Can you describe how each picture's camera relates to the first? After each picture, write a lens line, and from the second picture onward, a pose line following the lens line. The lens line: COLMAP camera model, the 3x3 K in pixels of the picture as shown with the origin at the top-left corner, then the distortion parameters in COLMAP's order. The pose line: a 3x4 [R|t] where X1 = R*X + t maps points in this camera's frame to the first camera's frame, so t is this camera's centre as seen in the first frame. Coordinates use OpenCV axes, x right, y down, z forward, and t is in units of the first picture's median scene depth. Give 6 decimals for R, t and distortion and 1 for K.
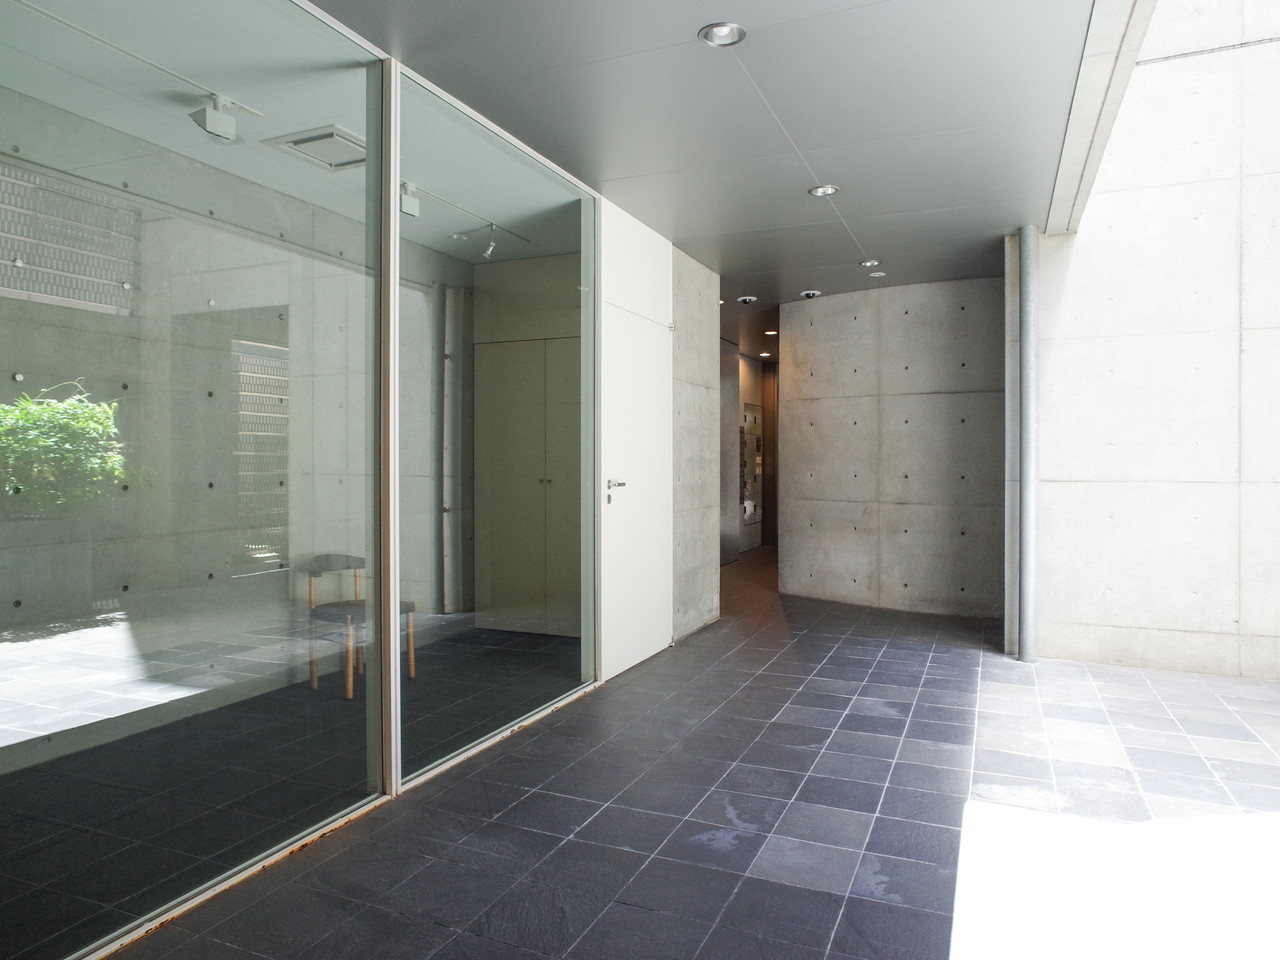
lens RADIAL K [[854.8, 0, 640.0], [0, 854.8, 480.0], [0, 0, 1]] dist [-0.001900, 0.001377]
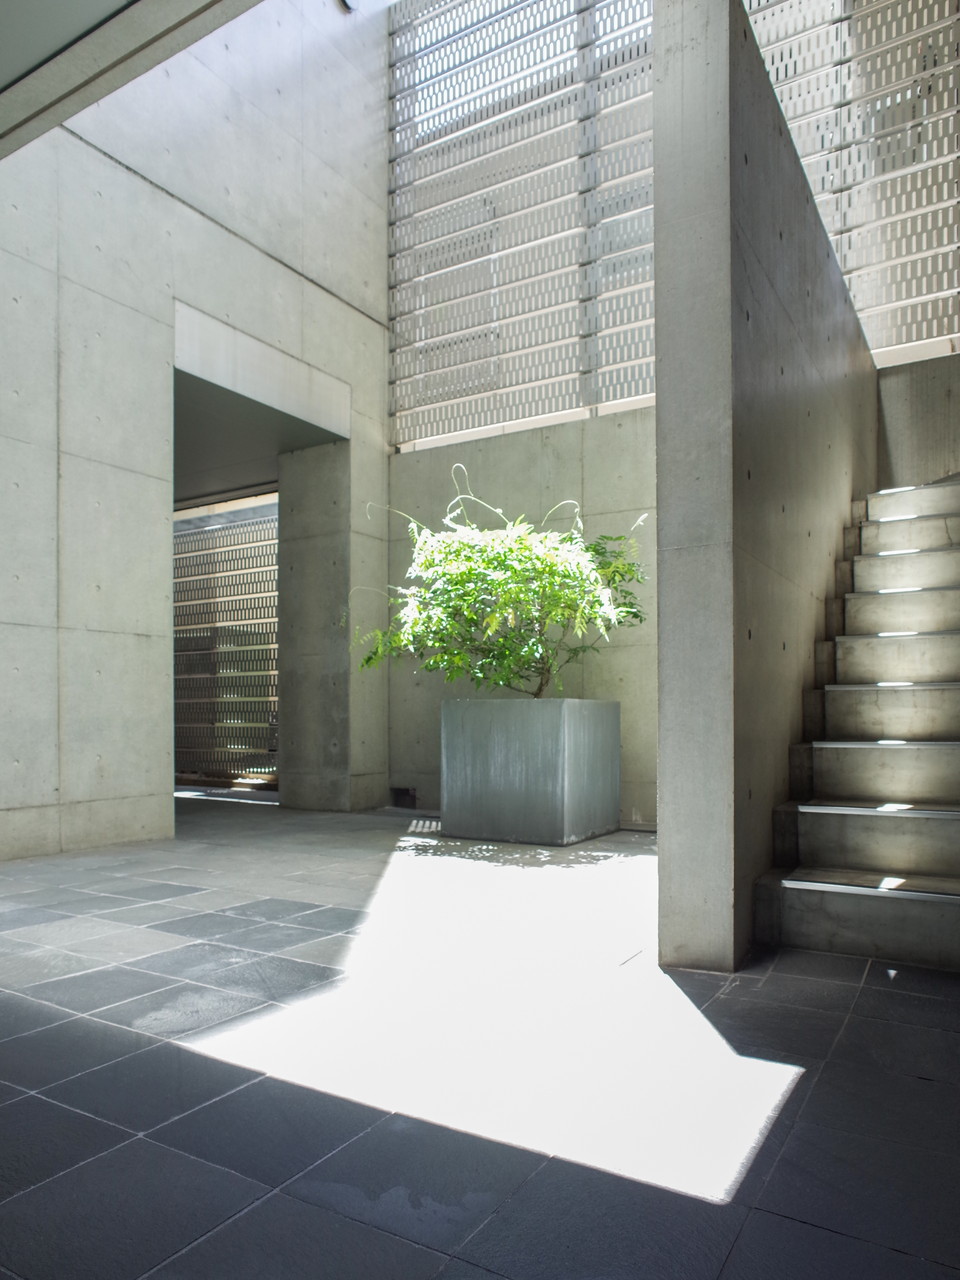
lens RADIAL K [[854.8, 0, 482.1], [0, 854.8, 716.4], [0, 0, 1]] dist [-0.001900, 0.001377]
pose [[0.137765, -0.000366, 0.990465, -0.121438], [0.021978, 0.999755, -0.002688, 0.131790], [-0.990221, 0.022139, 0.137739, 0.579287]]
